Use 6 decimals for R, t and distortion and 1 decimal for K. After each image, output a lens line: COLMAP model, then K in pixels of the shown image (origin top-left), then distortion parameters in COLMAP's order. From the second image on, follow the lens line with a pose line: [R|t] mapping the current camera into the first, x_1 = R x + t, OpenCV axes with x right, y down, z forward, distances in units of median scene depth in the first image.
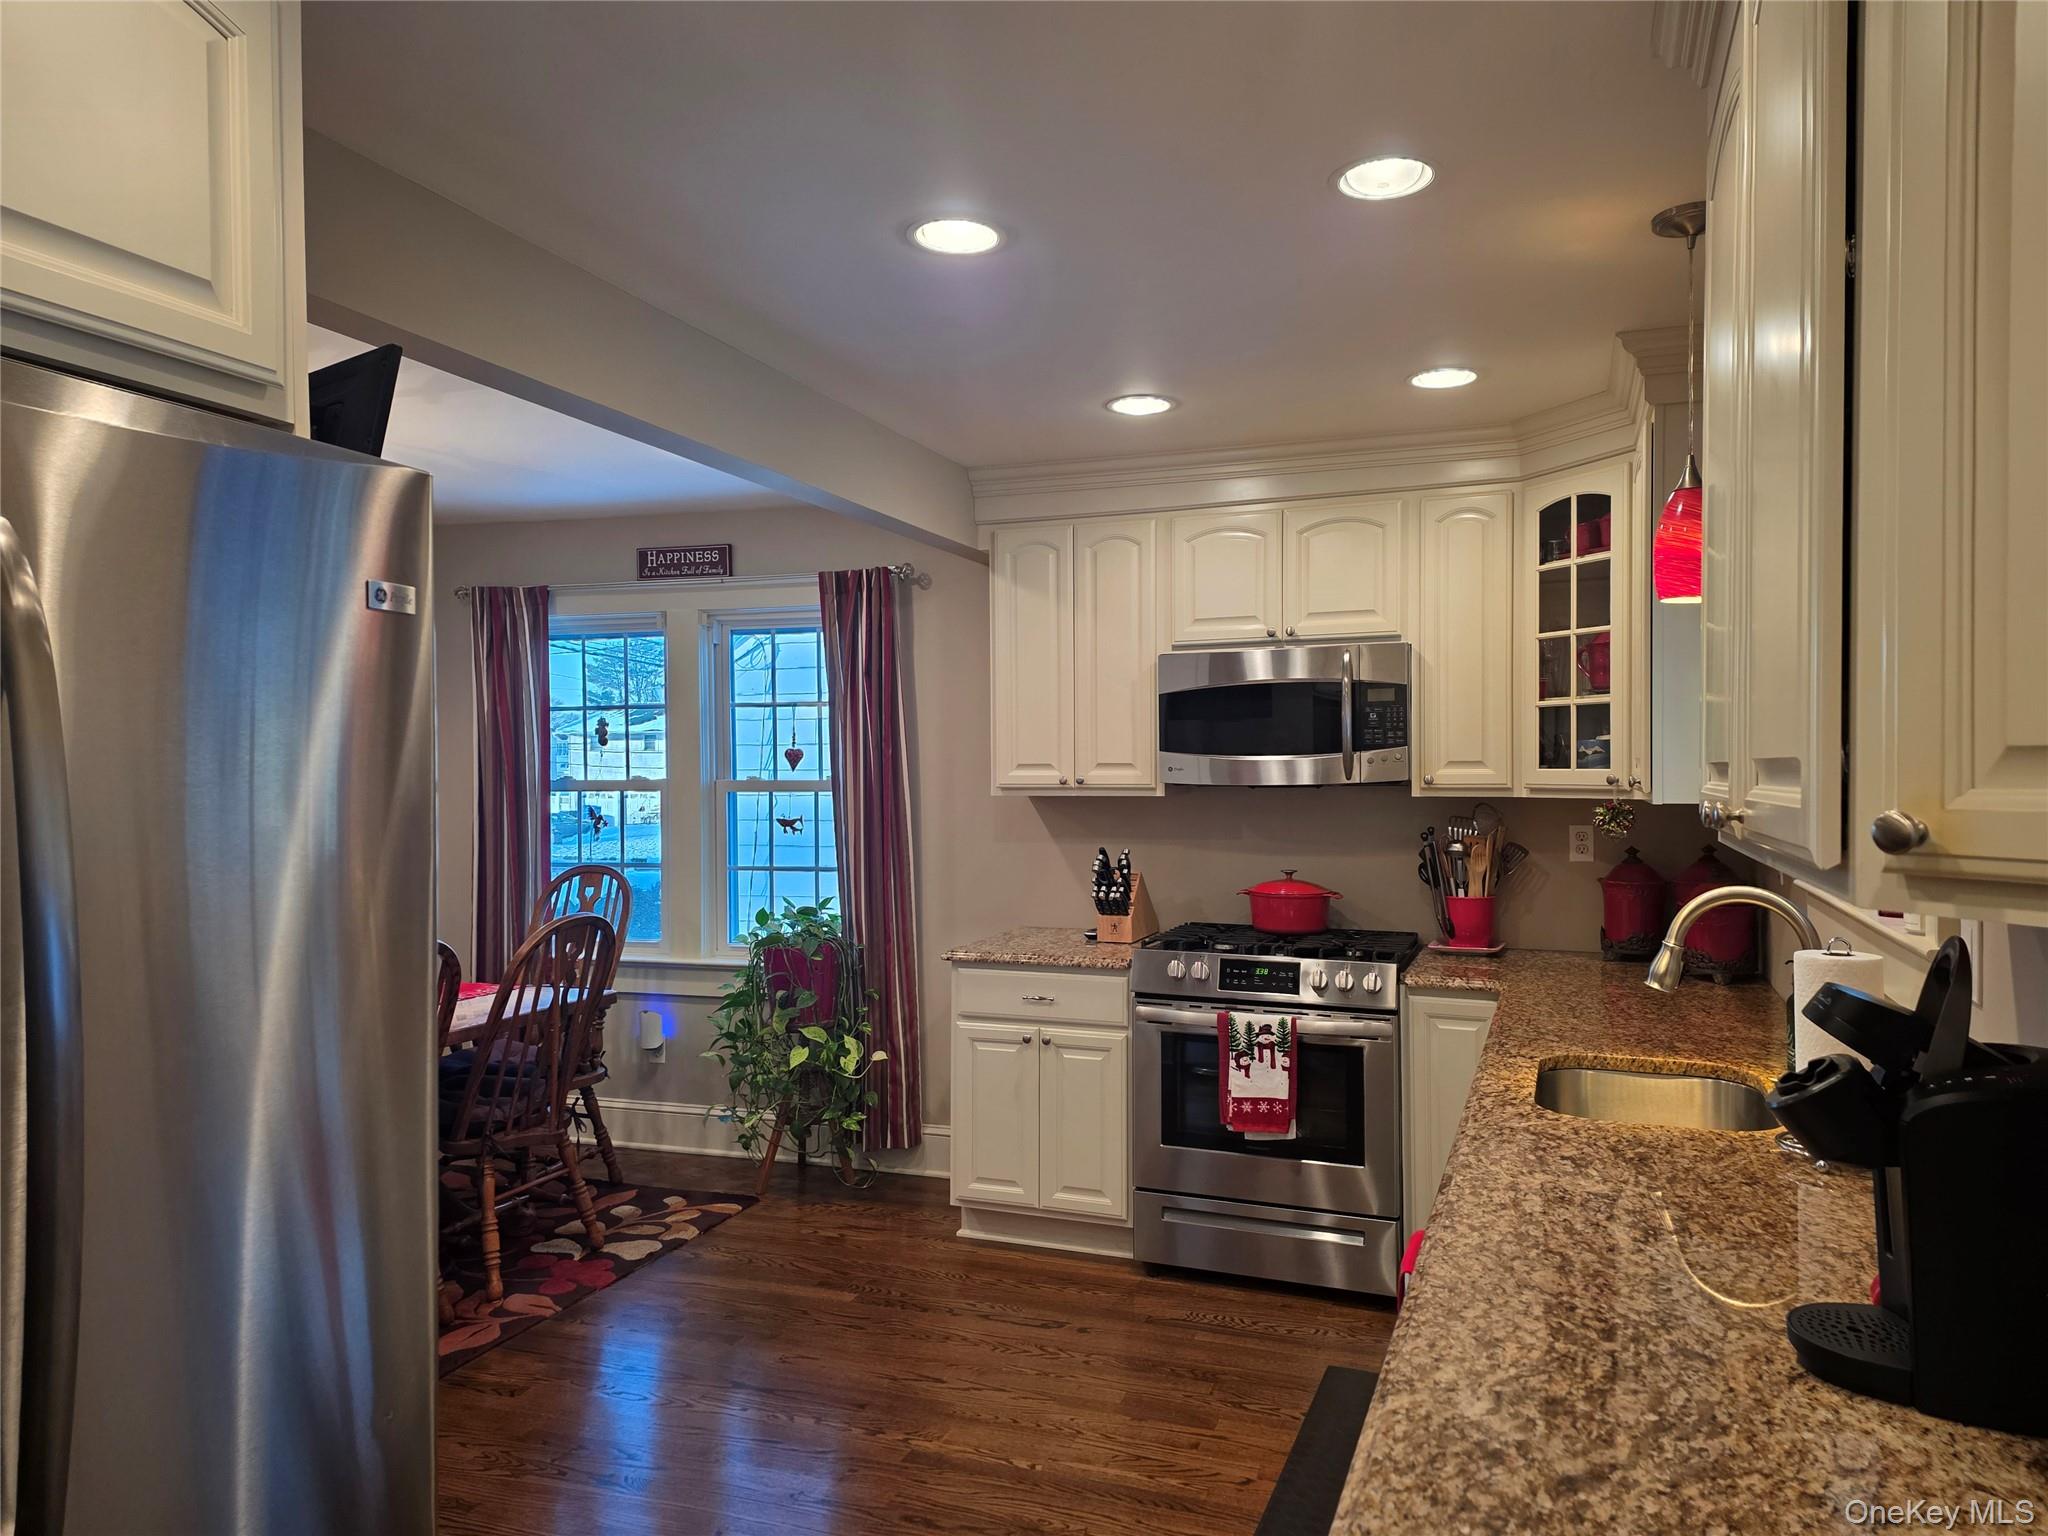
lens RADIAL K [[1351.0, 0, 1041.7], [0, 1351.0, 764.2], [0, 0, 1]] dist [0.063652, -0.072011]
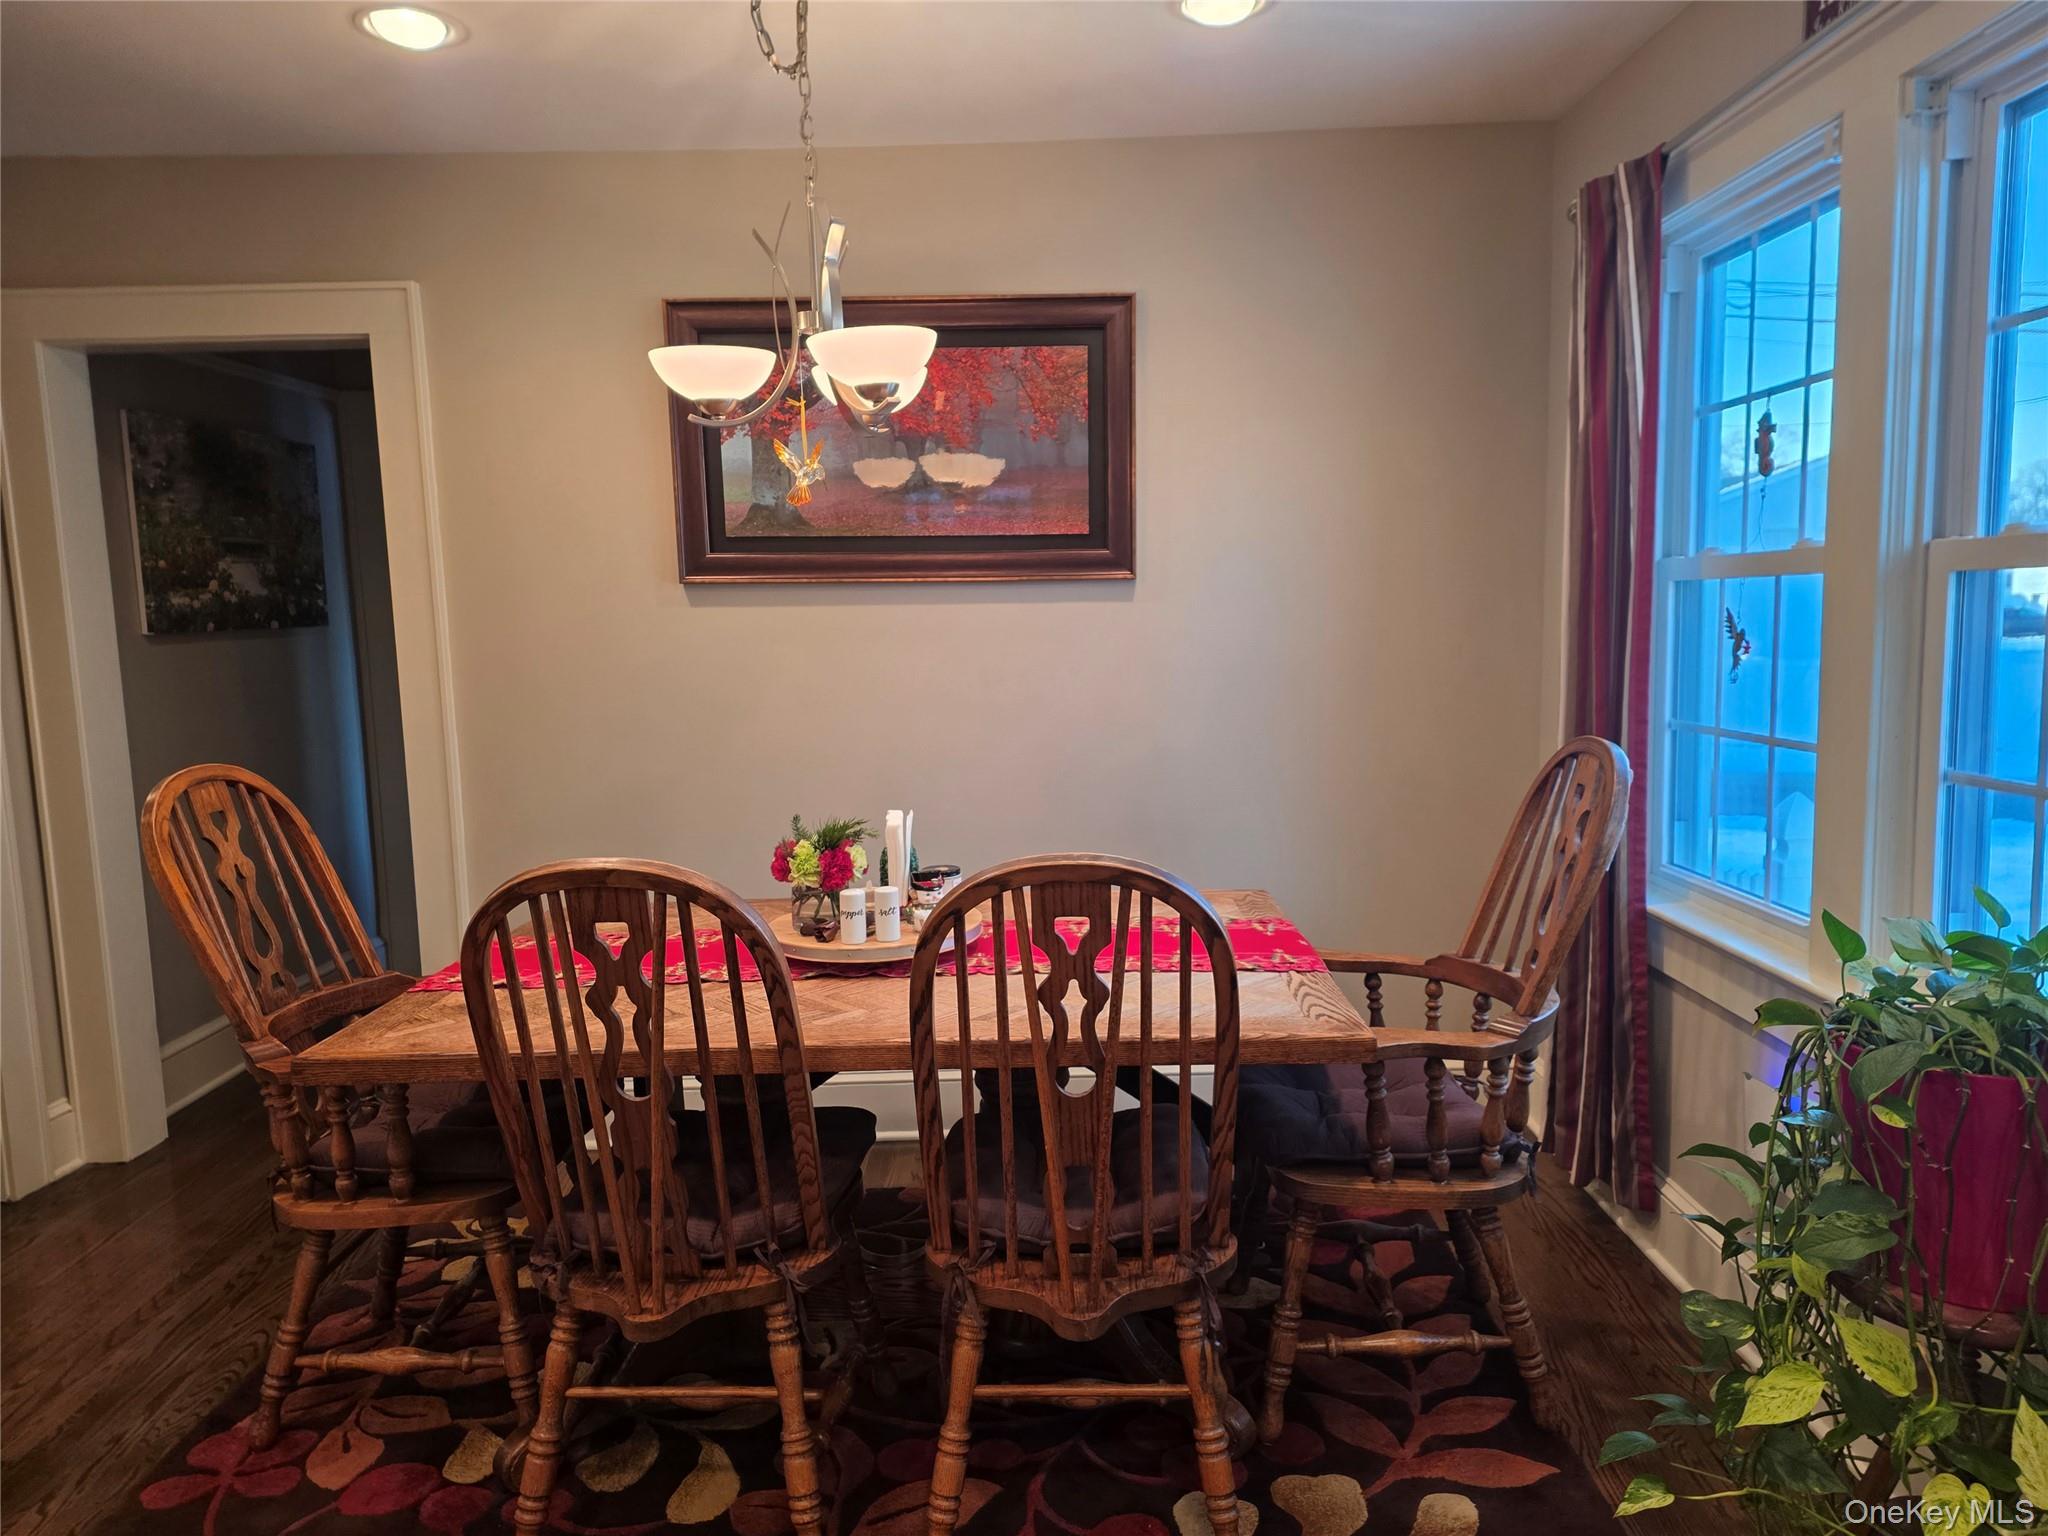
lens RADIAL K [[1351.9, 0, 1025.7], [0, 1351.9, 768.7], [0, 0, 1]] dist [0.075857, -0.092672]
pose [[0.358493, 0.101586, -0.927988, 0.039458], [0.022804, 0.992812, 0.117492, 0.035858], [0.933254, -0.063282, 0.353600, 0.844548]]
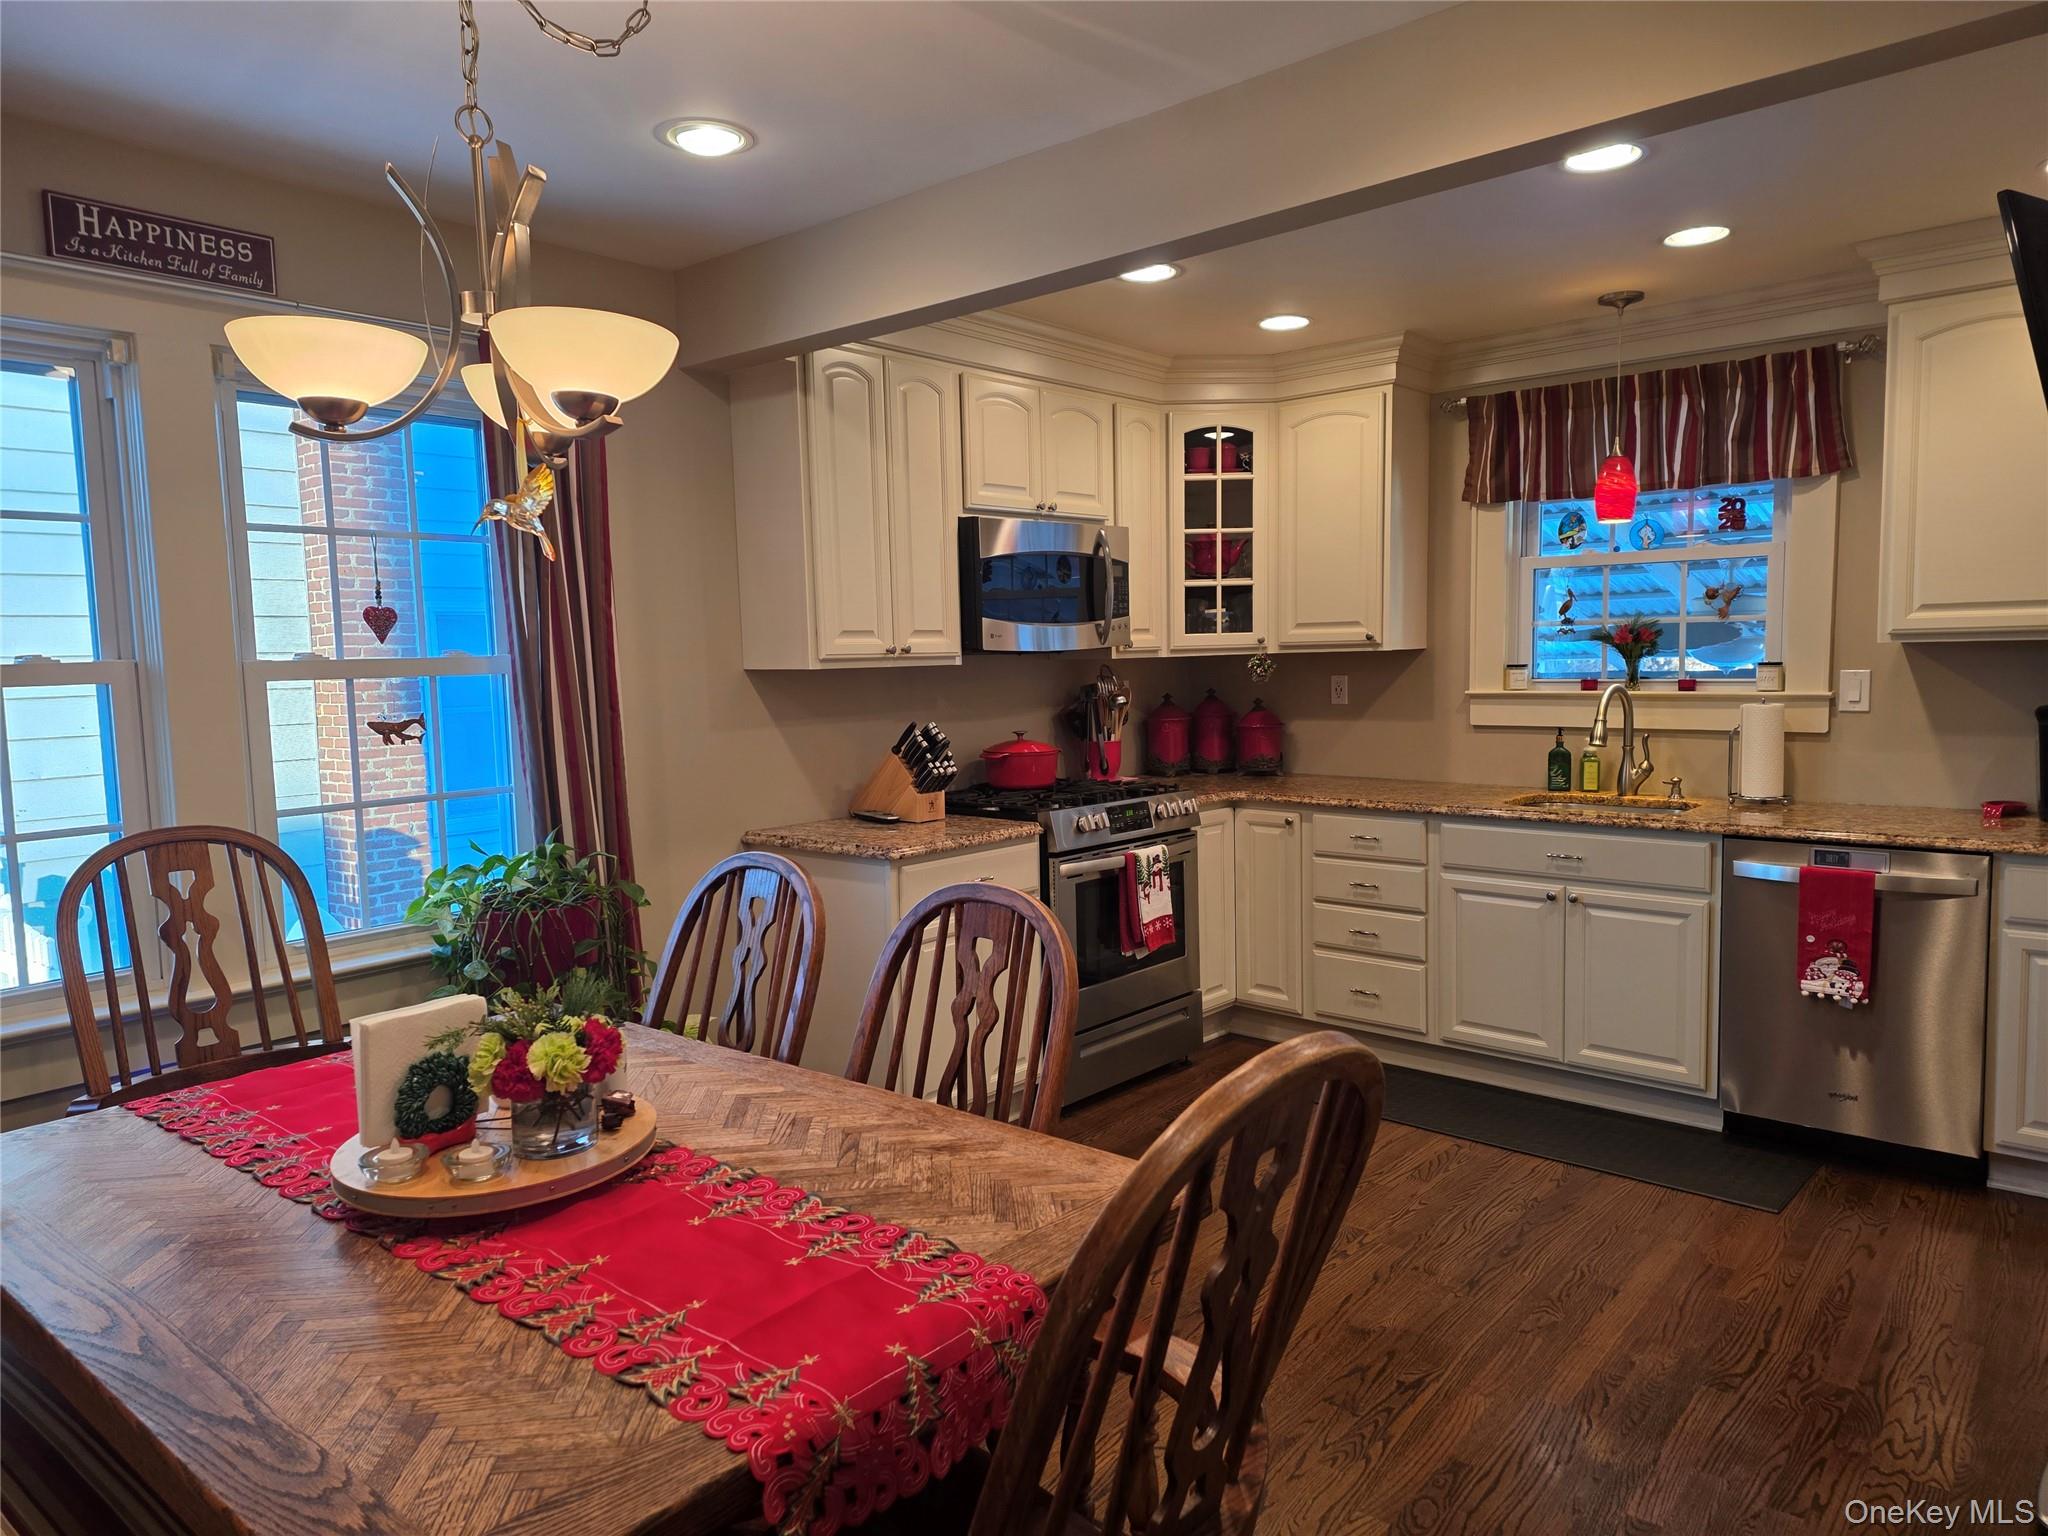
lens RADIAL K [[1351.9, 0, 1025.7], [0, 1351.9, 768.7], [0, 0, 1]] dist [0.075857, -0.092672]
pose [[0.339443, -0.086395, 0.936651, -0.882382], [0.018102, 0.996189, 0.085327, 0.017962], [-0.940453, -0.012008, 0.339713, 0.670704]]
